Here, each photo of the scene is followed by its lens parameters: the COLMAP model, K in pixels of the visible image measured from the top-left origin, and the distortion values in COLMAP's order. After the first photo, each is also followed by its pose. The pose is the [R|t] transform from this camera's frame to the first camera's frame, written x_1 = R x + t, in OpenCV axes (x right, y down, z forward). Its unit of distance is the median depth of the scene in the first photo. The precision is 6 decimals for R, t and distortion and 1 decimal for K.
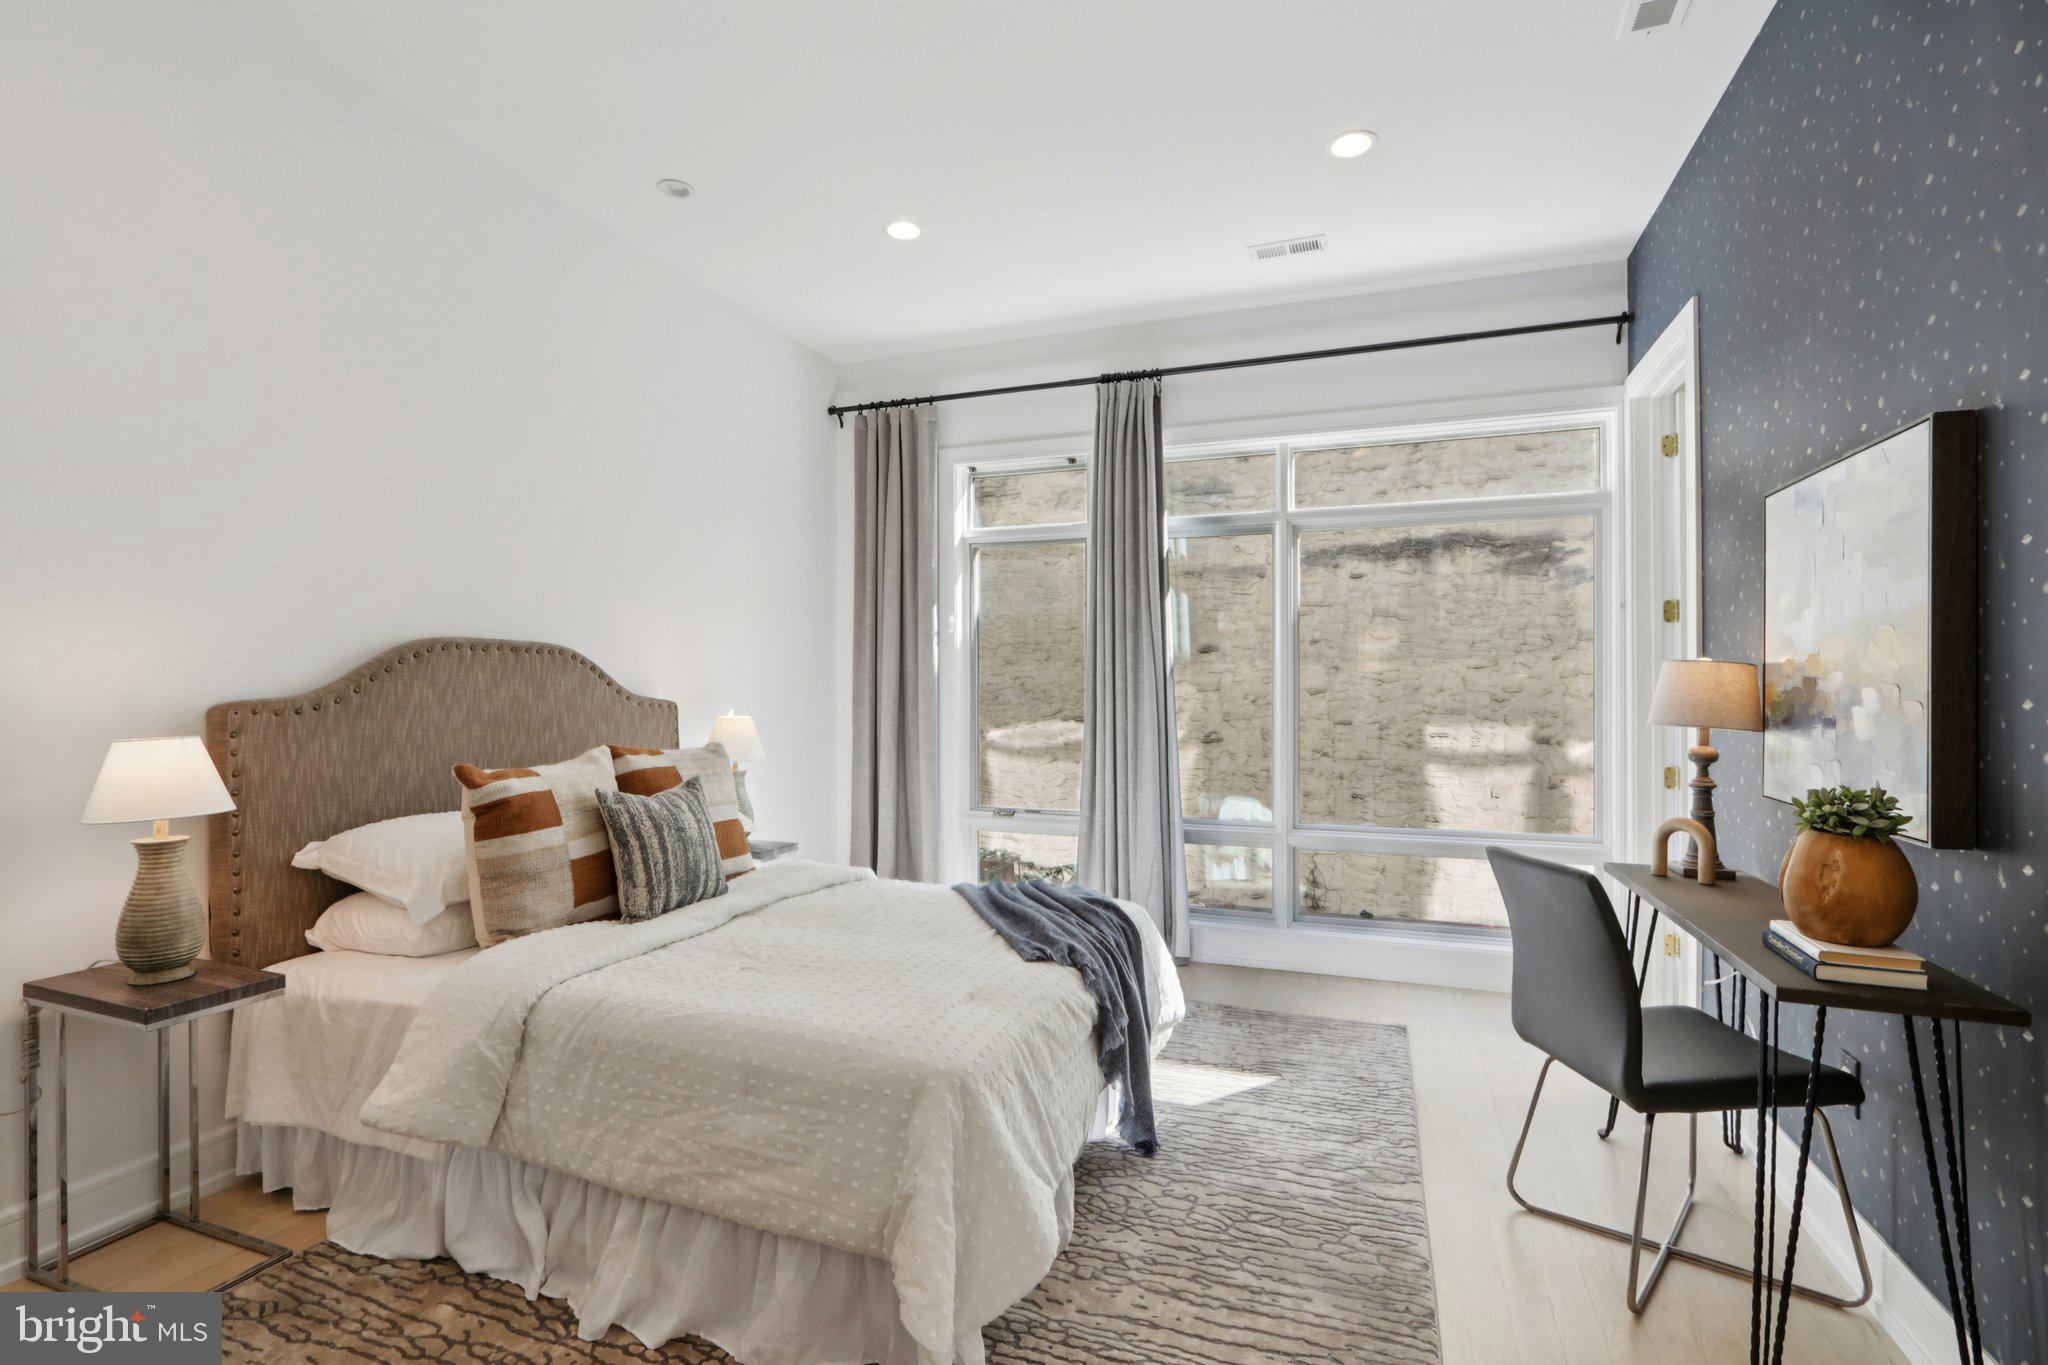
lens RADIAL K [[944.1, 0, 1017.0], [0, 944.1, 690.5], [0, 0, 1]] dist [-0.019092, 0.003217]
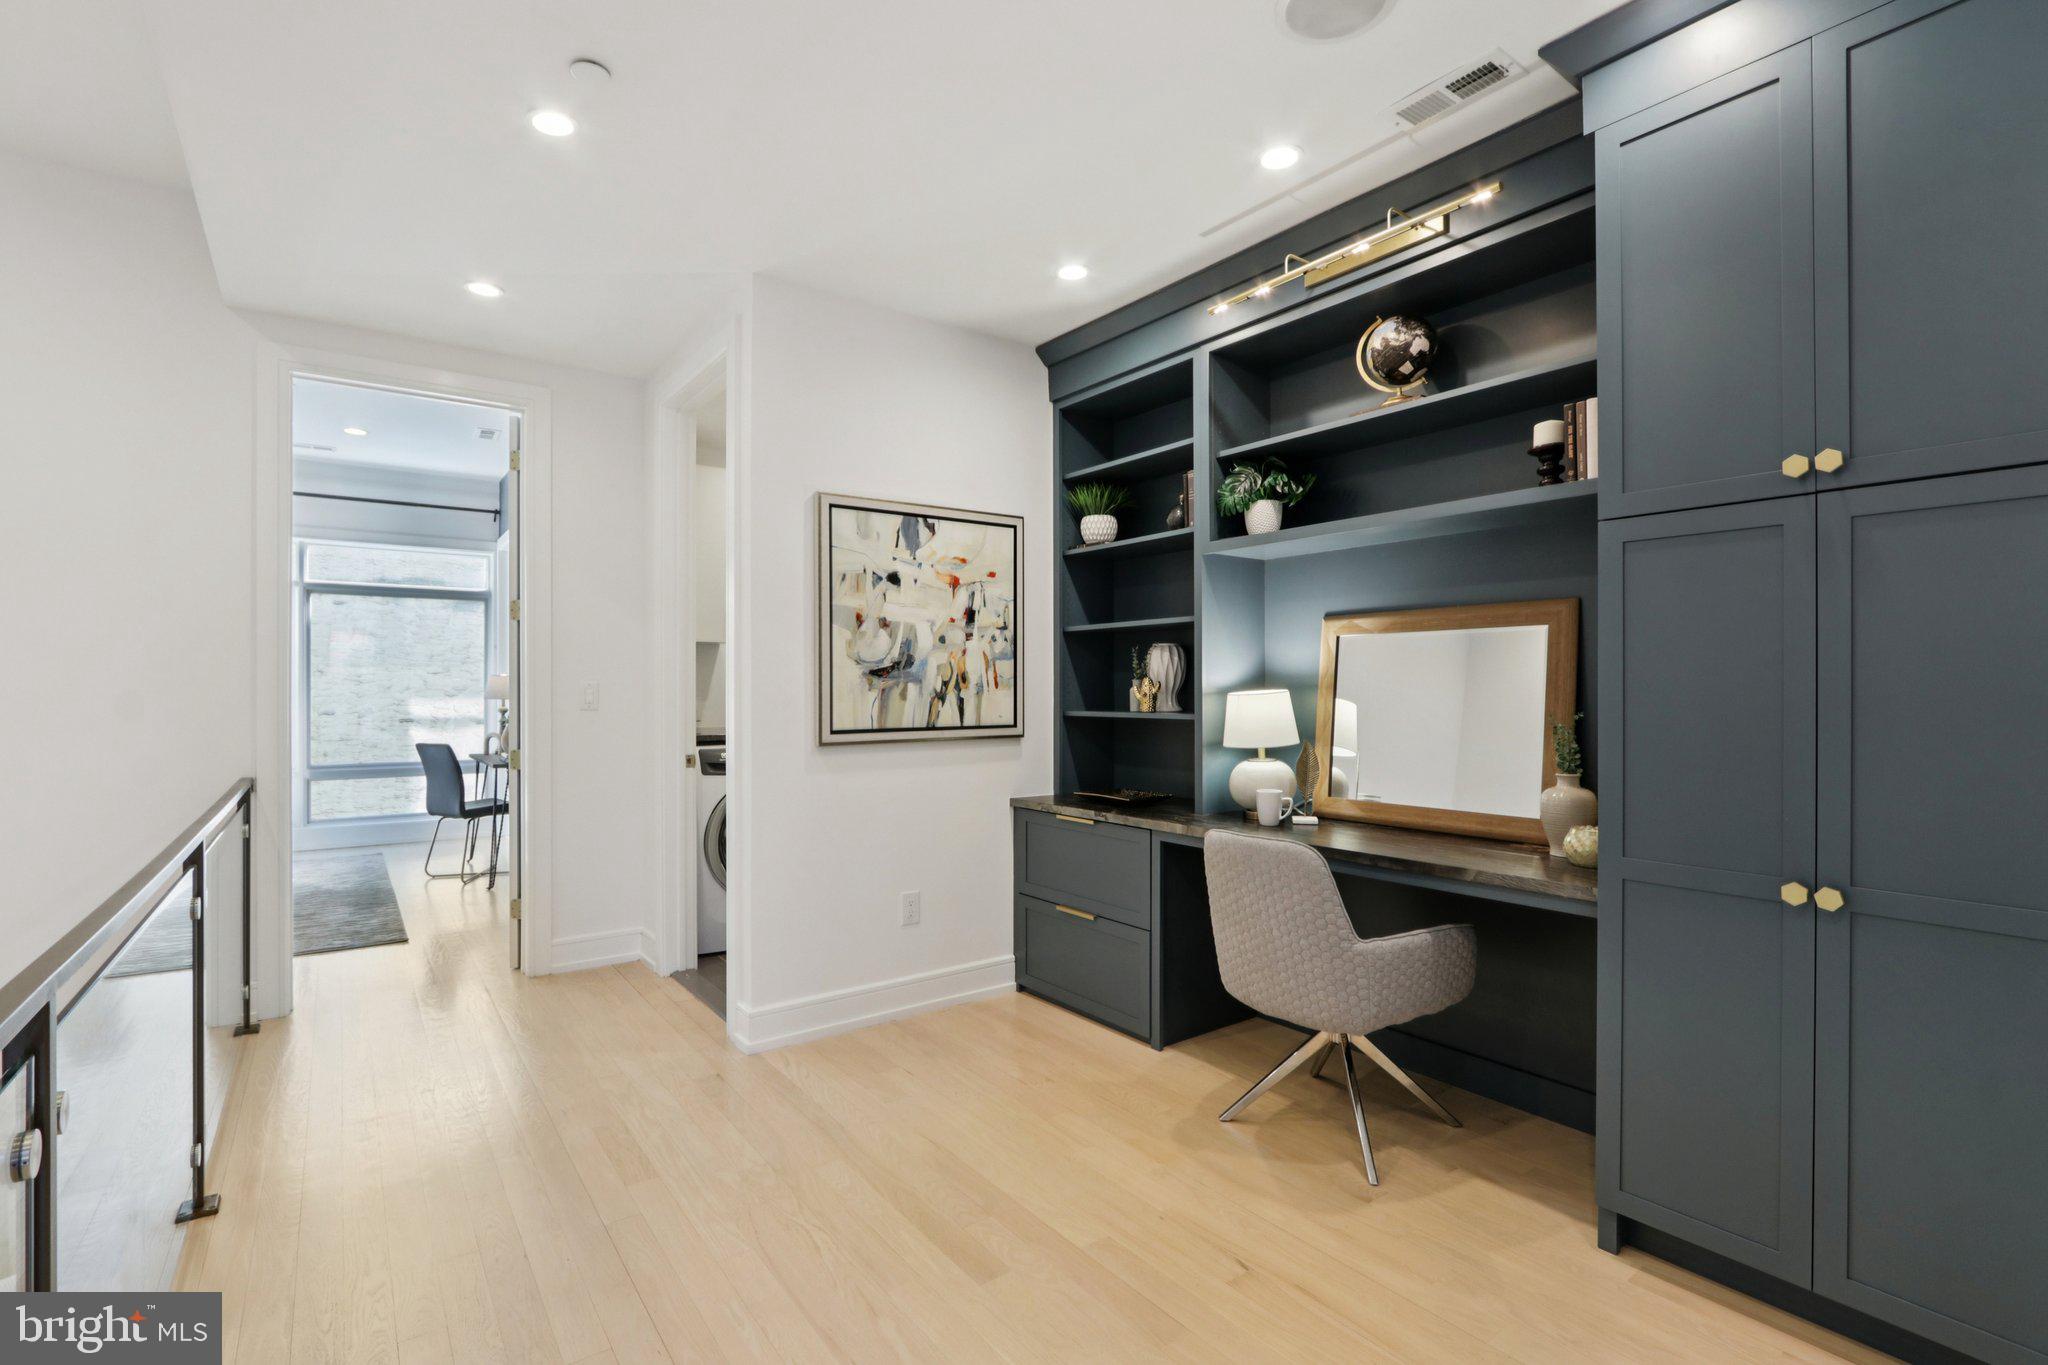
lens RADIAL K [[944.1, 0, 1016.5], [0, 944.1, 686.1], [0, 0, 1]] dist [-0.019092, 0.003217]
pose [[0.548098, 0.005527, 0.836396, -0.229071], [0.000156, 0.999977, -0.006710, 0.005597], [-0.836414, 0.003809, 0.548085, -0.546111]]
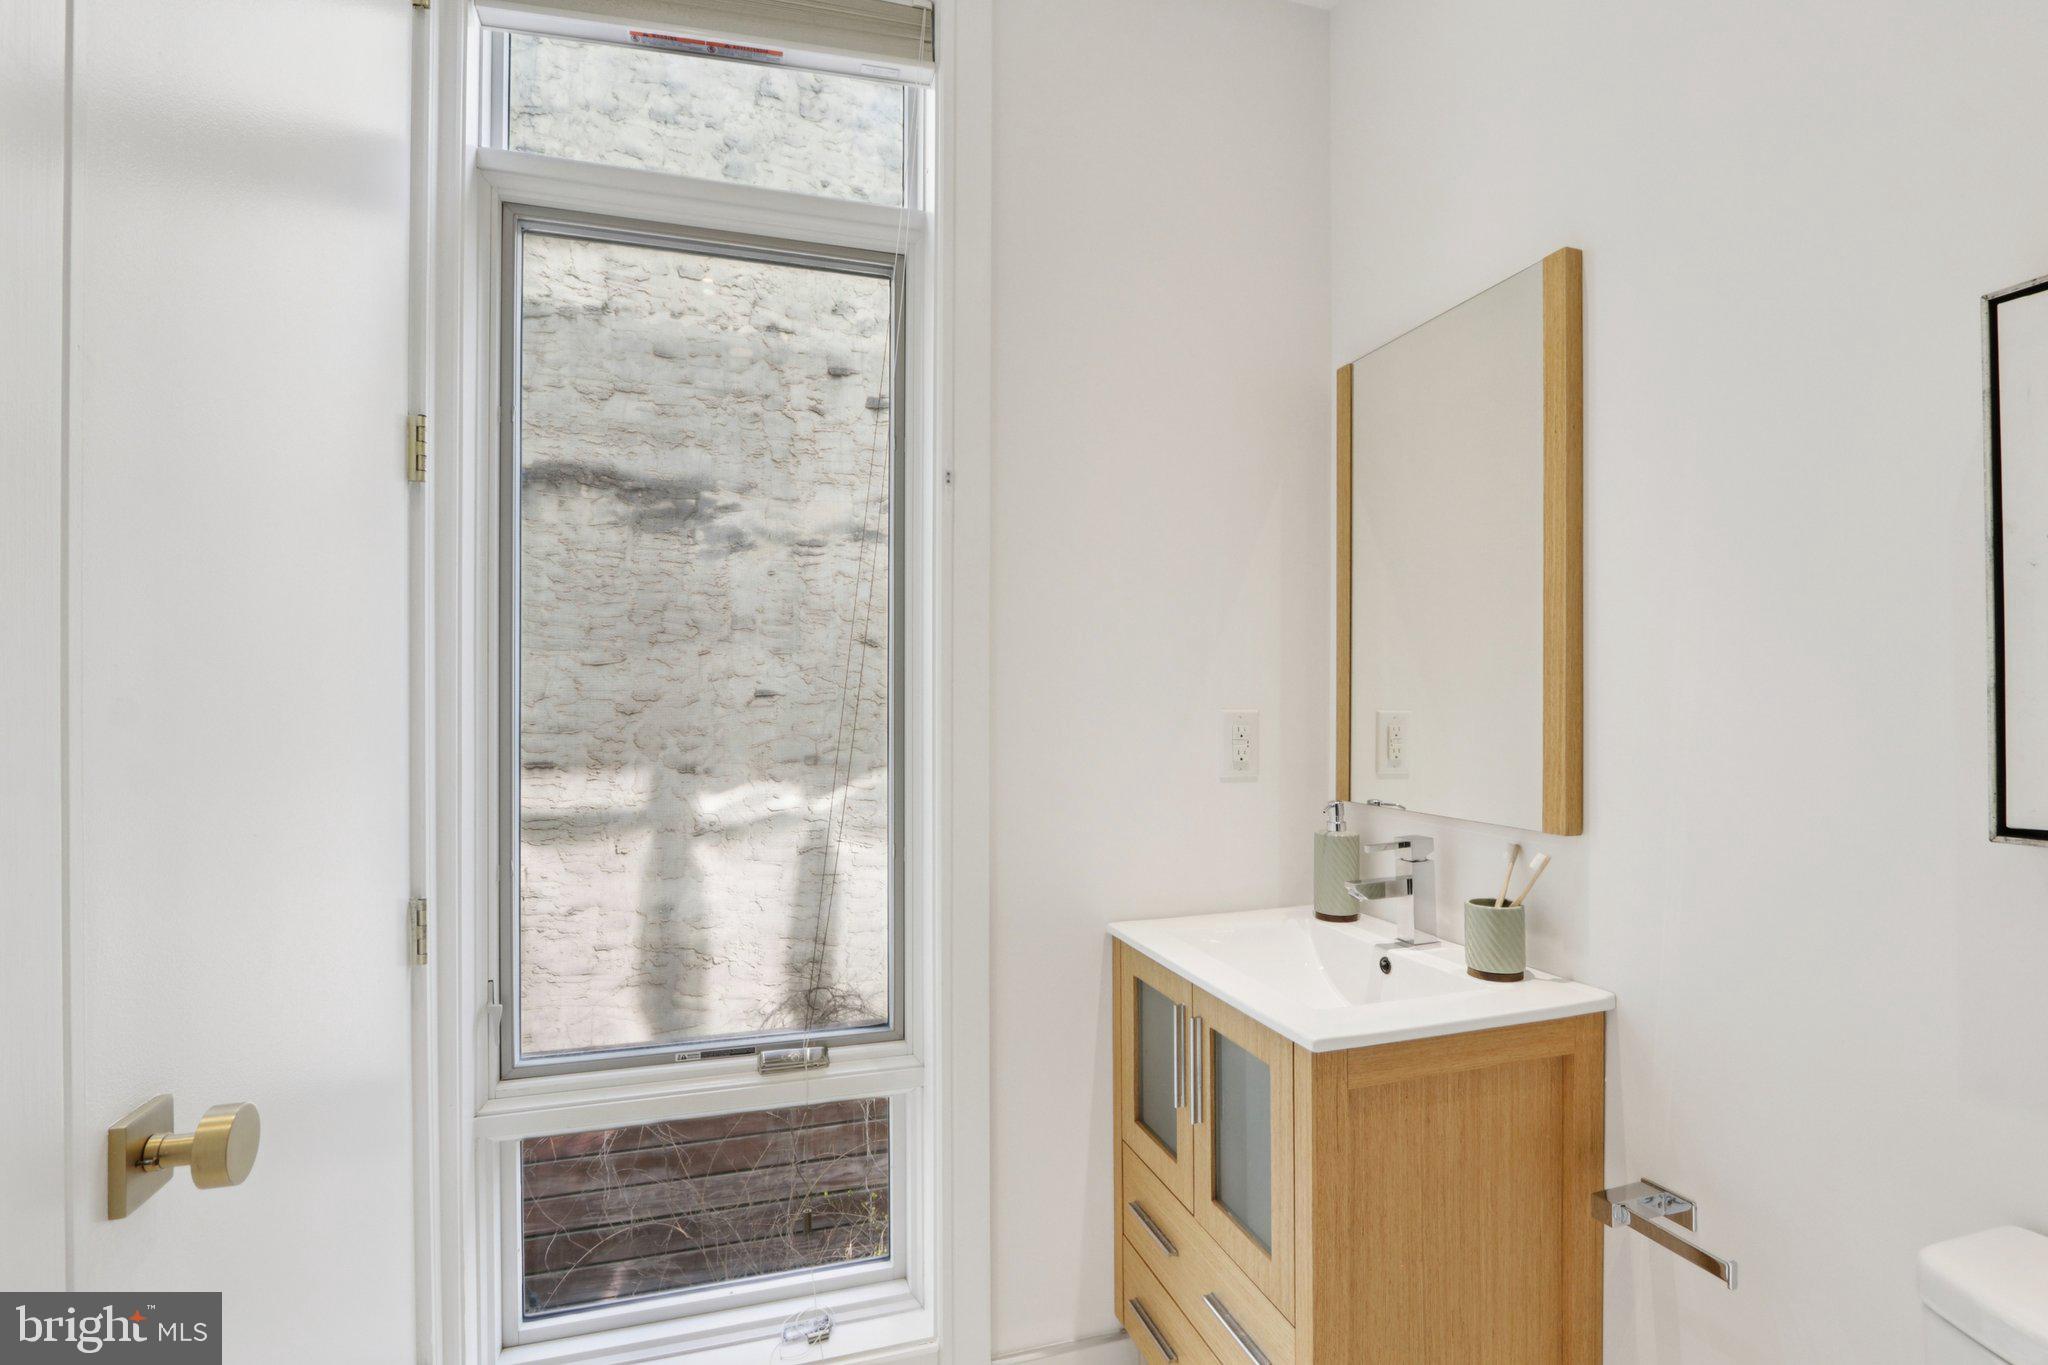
lens RADIAL K [[944.1, 0, 1021.7], [0, 944.1, 687.3], [0, 0, 1]] dist [-0.019092, 0.003217]
pose [[0.786580, 0.009753, 0.617411, 0.317278], [-0.004585, 0.999940, -0.009954, -0.002643], [-0.617471, 0.004998, 0.786577, 0.280147]]
